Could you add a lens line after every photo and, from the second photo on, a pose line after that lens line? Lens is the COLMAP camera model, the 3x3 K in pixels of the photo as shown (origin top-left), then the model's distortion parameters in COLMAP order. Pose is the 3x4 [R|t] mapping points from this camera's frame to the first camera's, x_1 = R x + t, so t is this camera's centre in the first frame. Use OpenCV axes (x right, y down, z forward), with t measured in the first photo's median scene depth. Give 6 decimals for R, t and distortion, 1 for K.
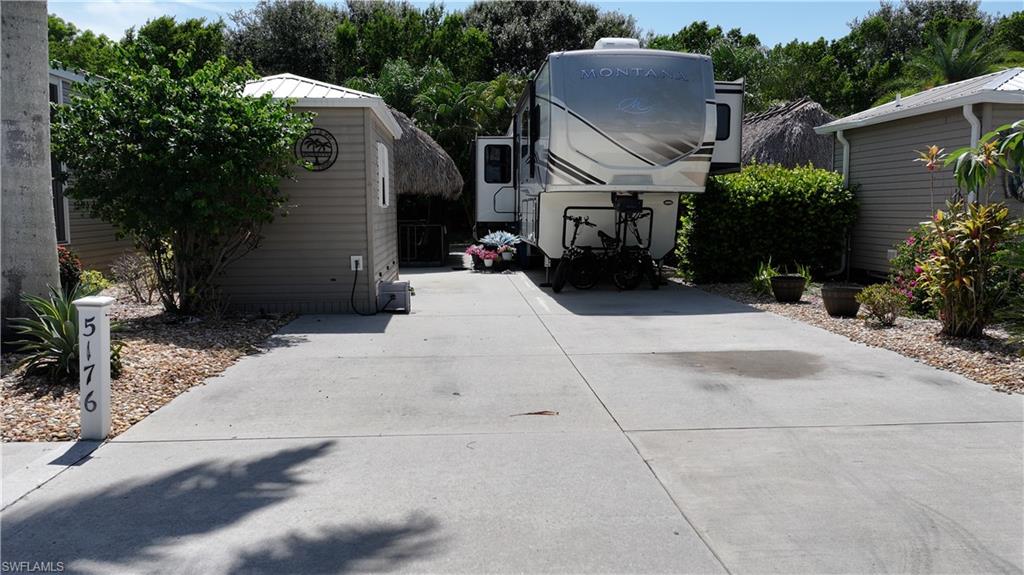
lens RADIAL K [[841.7, 0, 514.6], [0, 841.7, 292.7], [0, 0, 1]] dist [0.014939, -0.022243]
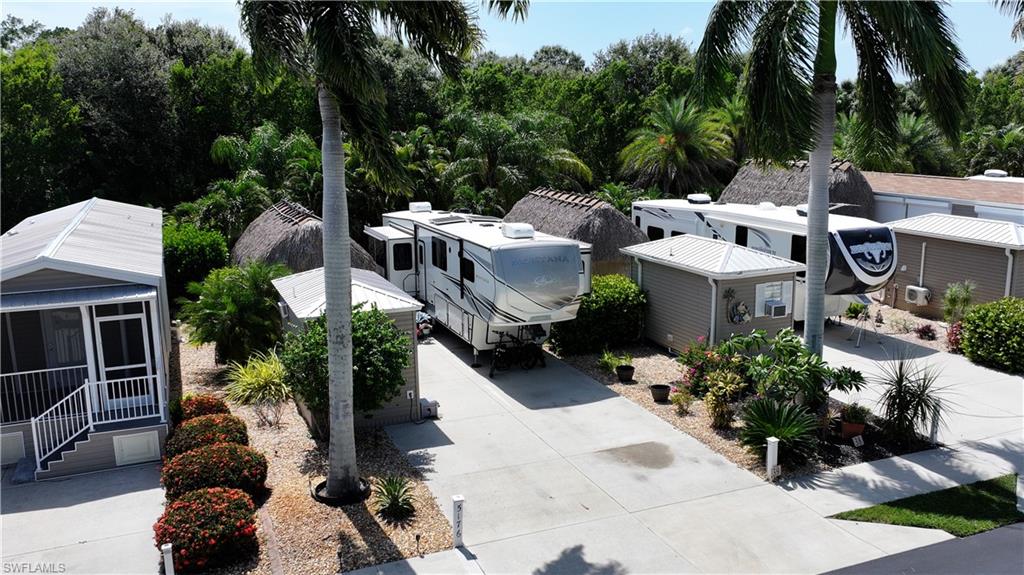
lens RADIAL K [[841.7, 0, 514.6], [0, 841.7, 292.7], [0, 0, 1]] dist [0.014939, -0.022243]
pose [[0.949872, -0.072100, 0.304212, -0.380211], [0.042086, 0.993676, 0.104099, -0.320182], [-0.309794, -0.086078, 0.946899, -0.550453]]
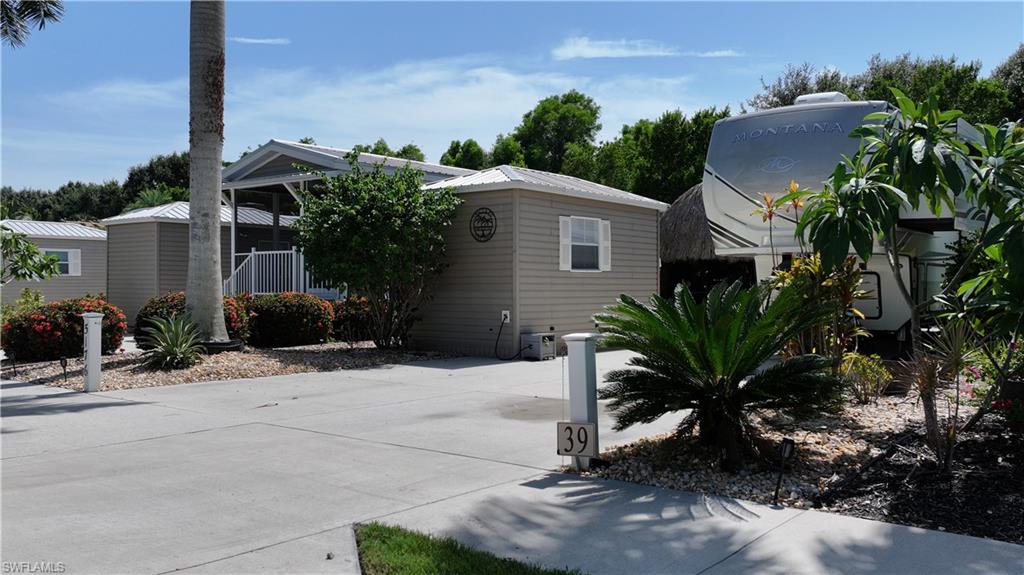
lens RADIAL K [[841.7, 0, 514.6], [0, 841.7, 292.7], [0, 0, 1]] dist [0.014939, -0.022243]
pose [[0.735482, 0.012101, -0.677437, 0.481930], [-0.072704, 0.995477, -0.061152, 0.002735], [0.673633, 0.094229, 0.733035, 0.093493]]
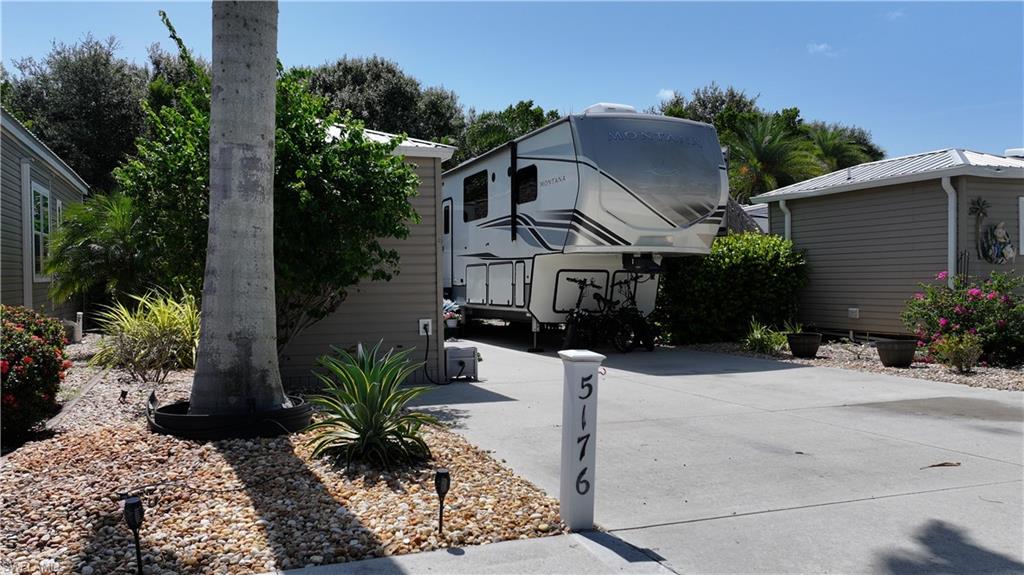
lens RADIAL K [[841.7, 0, 514.6], [0, 841.7, 292.7], [0, 0, 1]] dist [0.014939, -0.022243]
pose [[0.956486, -0.008160, 0.291663, -0.271915], [0.033920, 0.995941, -0.083374, 0.005003], [-0.289798, 0.089639, 0.952881, 0.081731]]
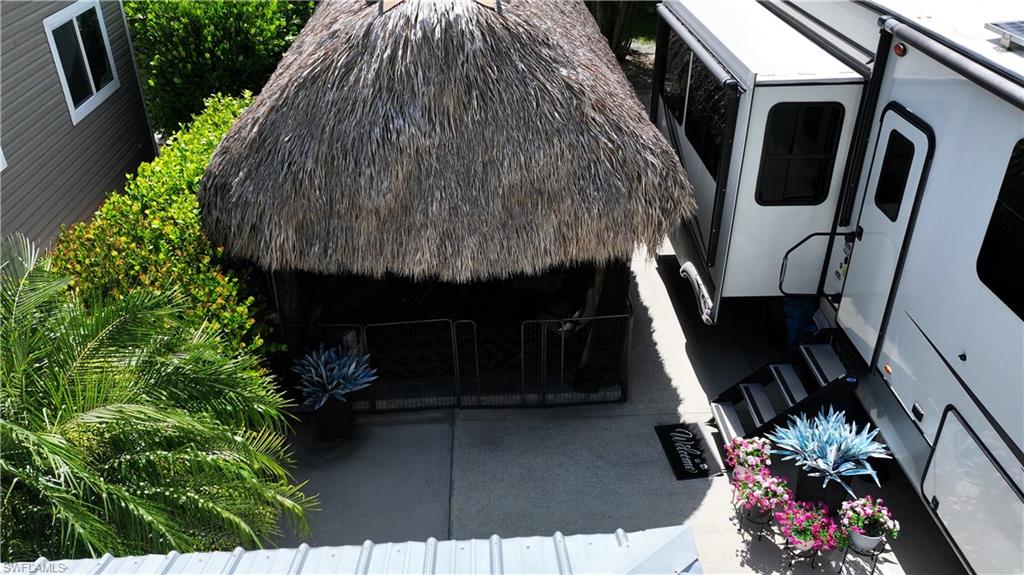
lens RADIAL K [[841.7, 0, 514.6], [0, 841.7, 292.7], [0, 0, 1]] dist [0.014939, -0.022243]
pose [[0.999747, 0.011776, -0.019178, -0.181547], [-0.002484, 0.904708, 0.426024, -0.346601], [0.022367, -0.425869, 0.904508, 0.903083]]
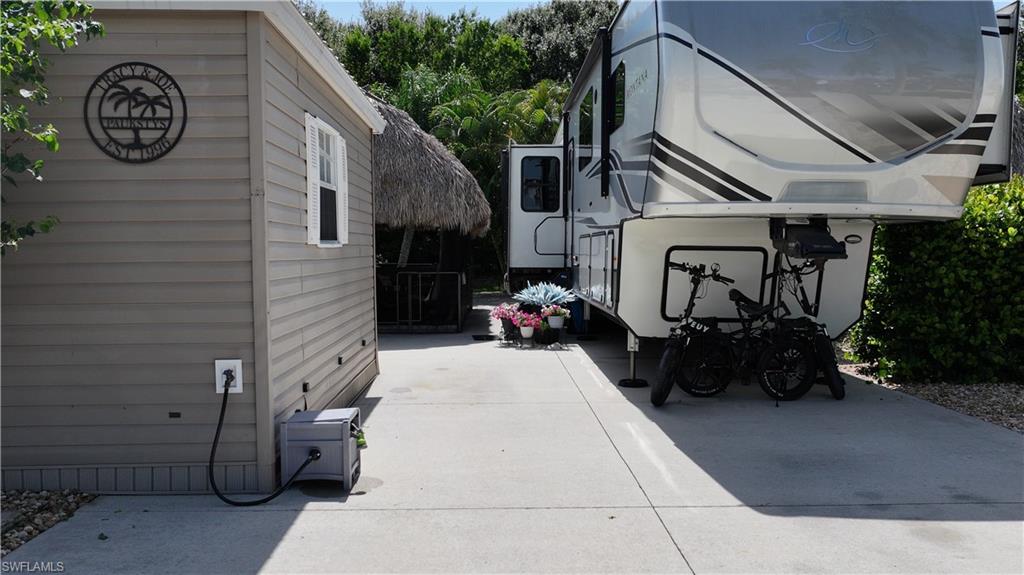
lens RADIAL K [[841.7, 0, 514.6], [0, 841.7, 292.7], [0, 0, 1]] dist [0.014939, -0.022243]
pose [[0.999232, 0.003959, -0.038994, -0.019193], [-0.005756, 0.998921, -0.046085, -0.044478], [0.038770, 0.046274, 0.998176, 0.435311]]
